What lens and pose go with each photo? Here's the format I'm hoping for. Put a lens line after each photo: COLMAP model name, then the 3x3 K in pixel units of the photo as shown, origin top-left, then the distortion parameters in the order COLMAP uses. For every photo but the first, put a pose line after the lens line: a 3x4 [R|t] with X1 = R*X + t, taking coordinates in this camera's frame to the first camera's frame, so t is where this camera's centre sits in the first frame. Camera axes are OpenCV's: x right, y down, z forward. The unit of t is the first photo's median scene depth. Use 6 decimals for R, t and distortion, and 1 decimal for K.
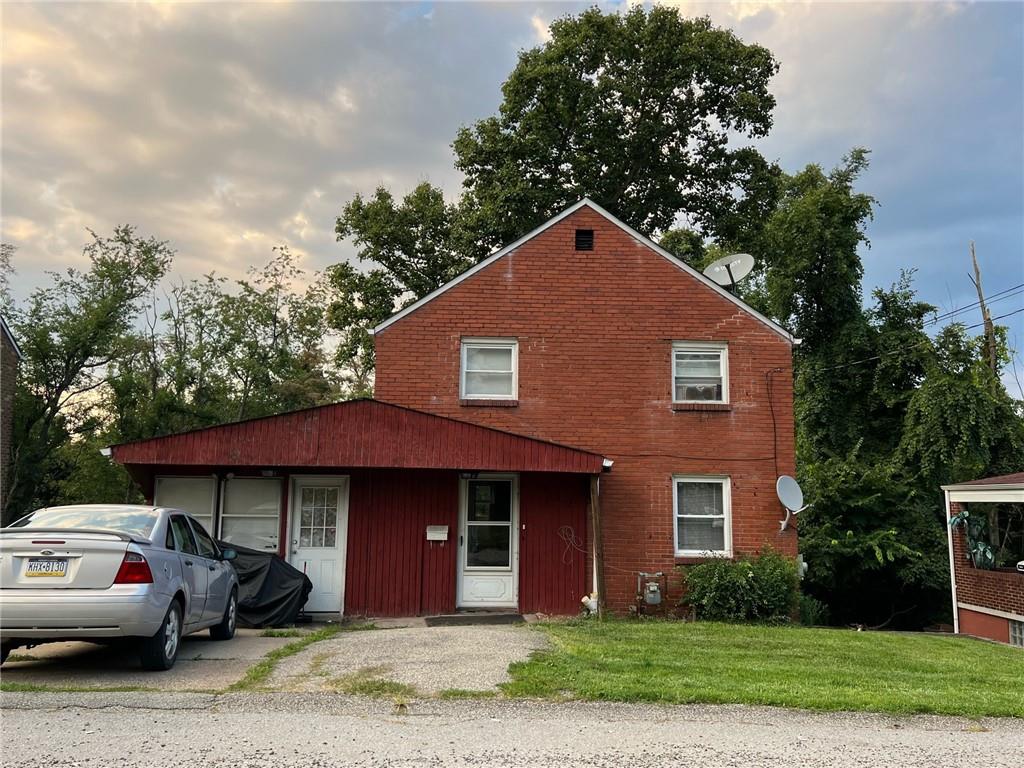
lens RADIAL K [[830.0, 0, 511.5], [0, 830.0, 381.6], [0, 0, 1]] dist [0.030996, -0.002227]
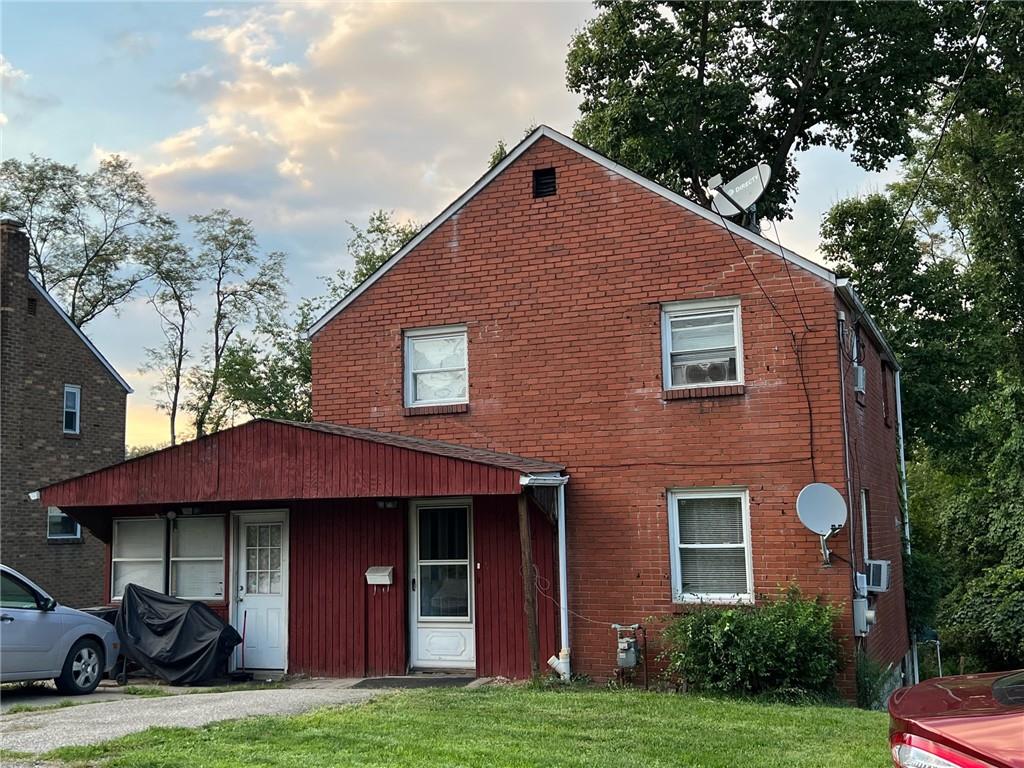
lens RADIAL K [[1135.8, 0, 512.1], [0, 1135.8, 384.6], [0, 0, 1]] dist [0.022008, 0.000000]
pose [[0.901281, -0.086235, -0.424566, 0.497550], [0.093657, 0.995599, -0.003400, 0.012000], [0.422991, -0.036699, 0.905391, 0.054517]]
